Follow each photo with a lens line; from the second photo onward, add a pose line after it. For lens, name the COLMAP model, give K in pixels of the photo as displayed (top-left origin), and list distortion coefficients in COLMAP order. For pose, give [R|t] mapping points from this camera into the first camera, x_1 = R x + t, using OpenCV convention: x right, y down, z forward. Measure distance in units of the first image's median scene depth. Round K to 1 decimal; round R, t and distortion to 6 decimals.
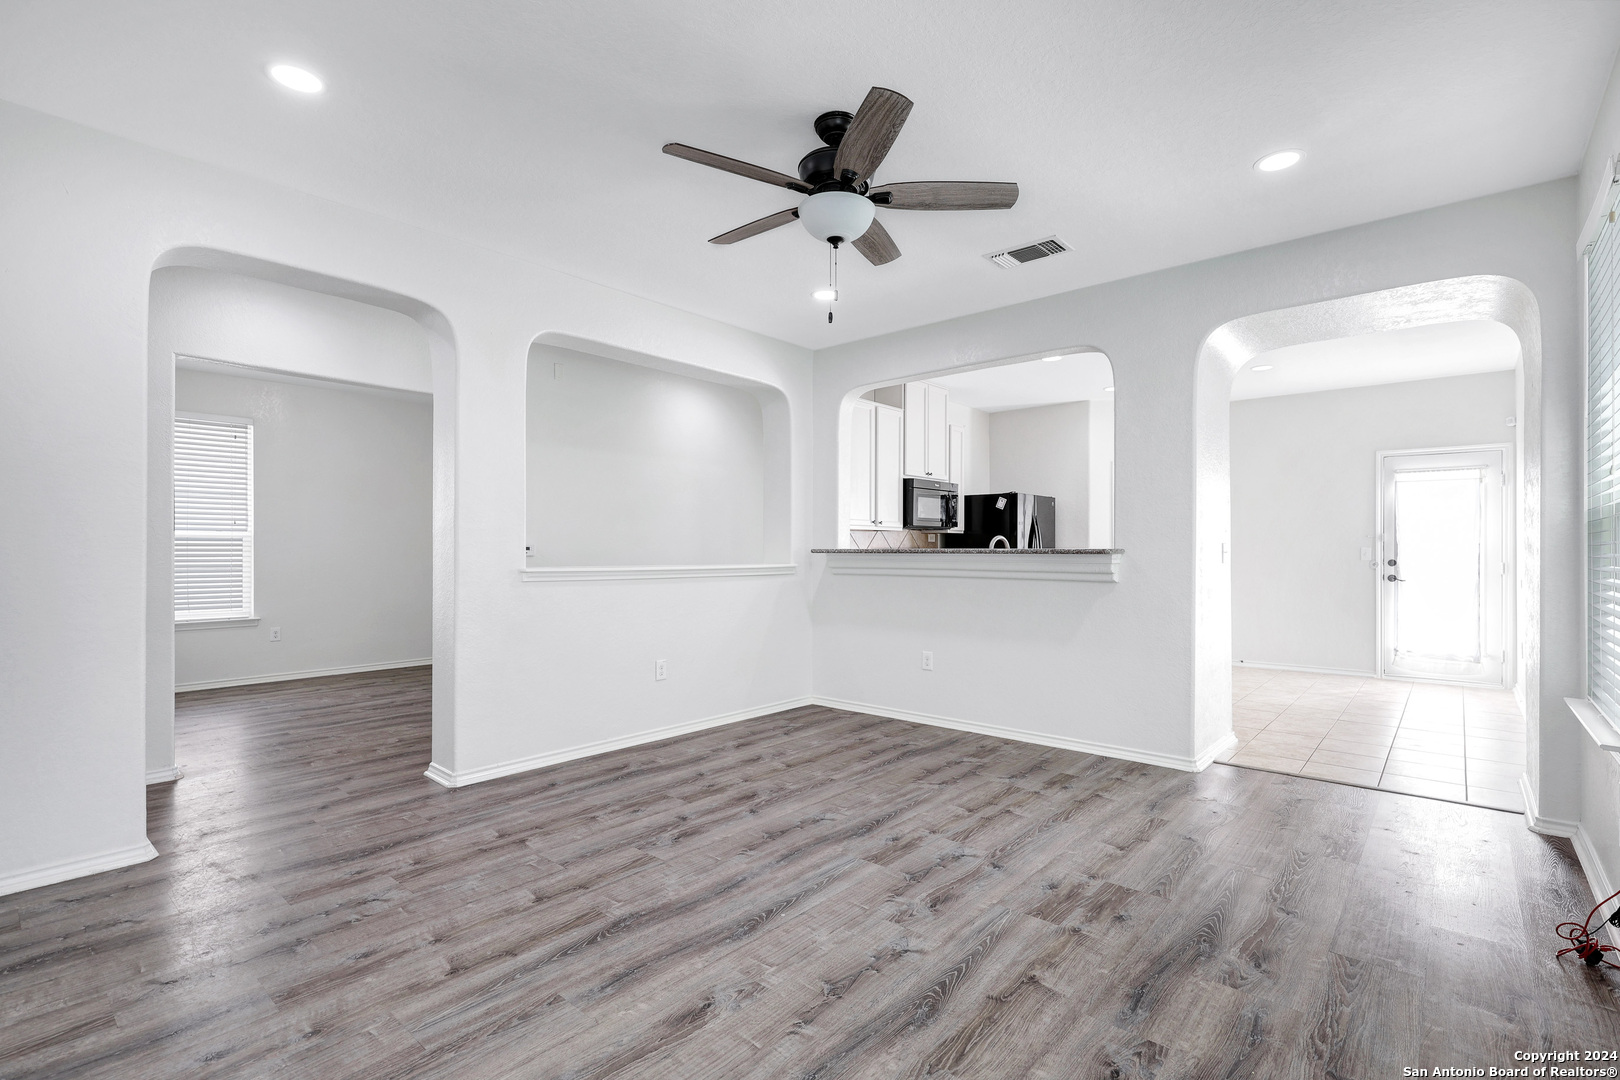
lens RADIAL K [[734.6, 0, 821.1], [0, 734.6, 541.7], [0, 0, 1]] dist [0.001198, -0.000663]
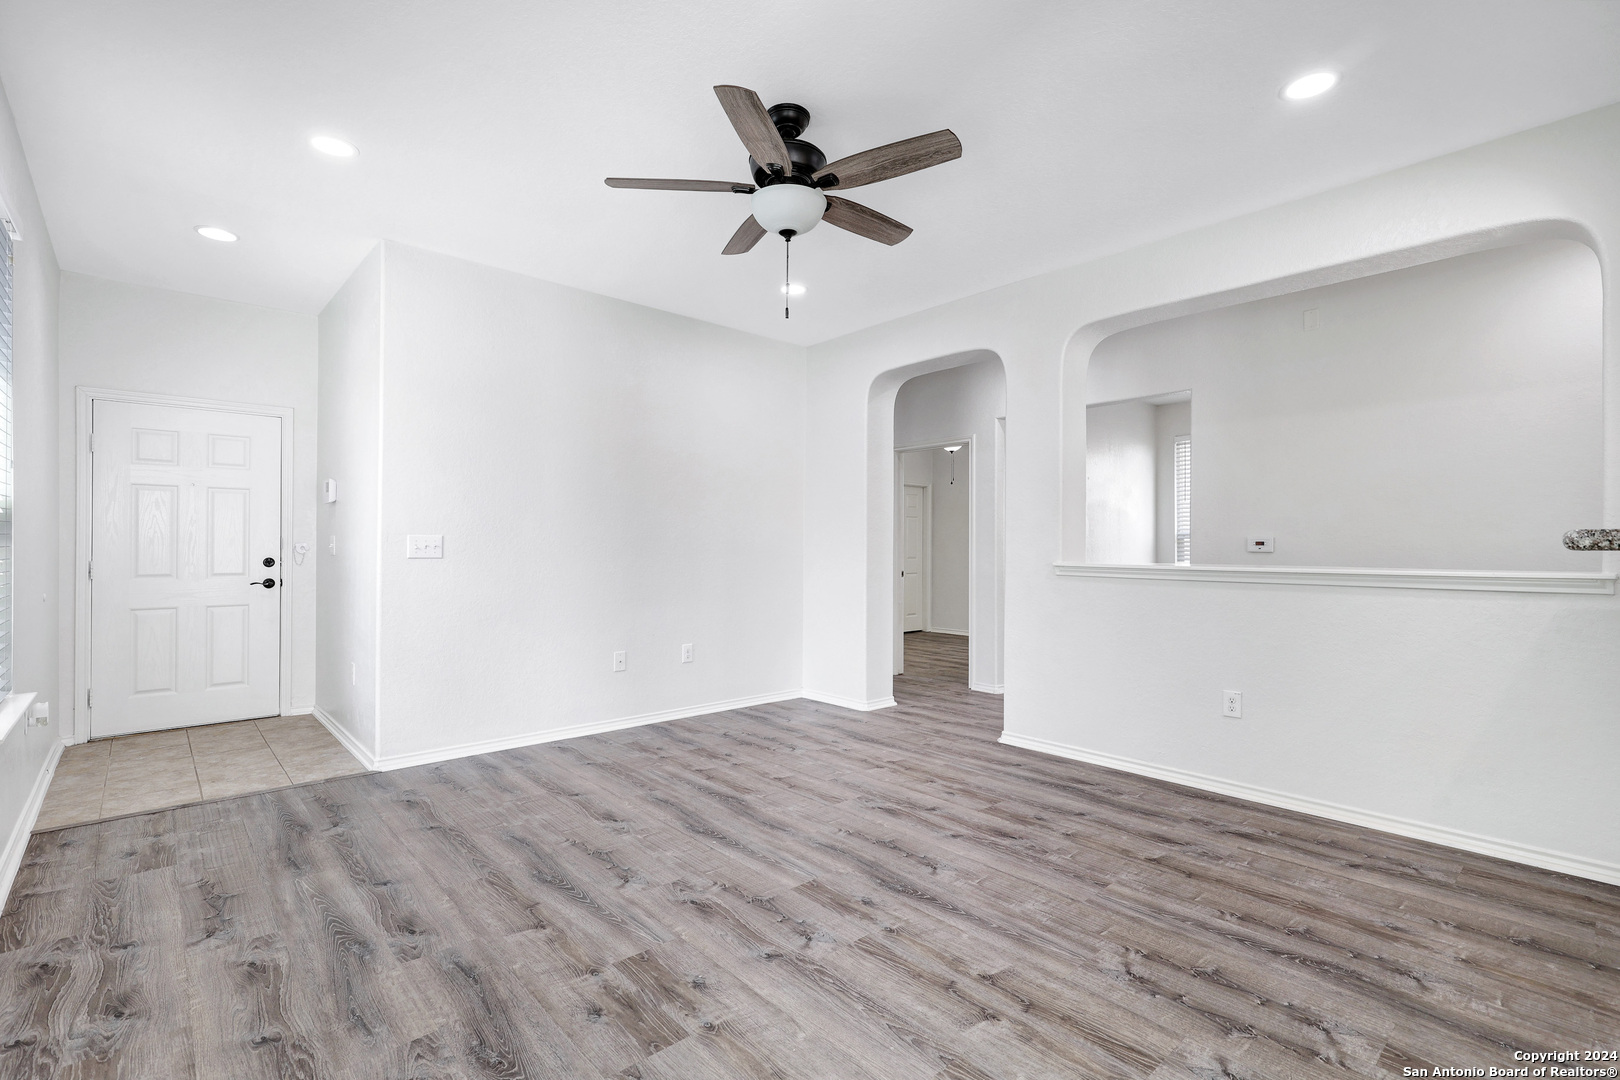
lens RADIAL K [[734.6, 0, 821.4], [0, 734.6, 546.0], [0, 0, 1]] dist [0.001198, -0.000663]
pose [[-0.110228, -0.002329, -0.993904, 0.935756], [0.010497, 0.999939, -0.003508, 0.016024], [0.993851, -0.010820, -0.110196, 1.073009]]
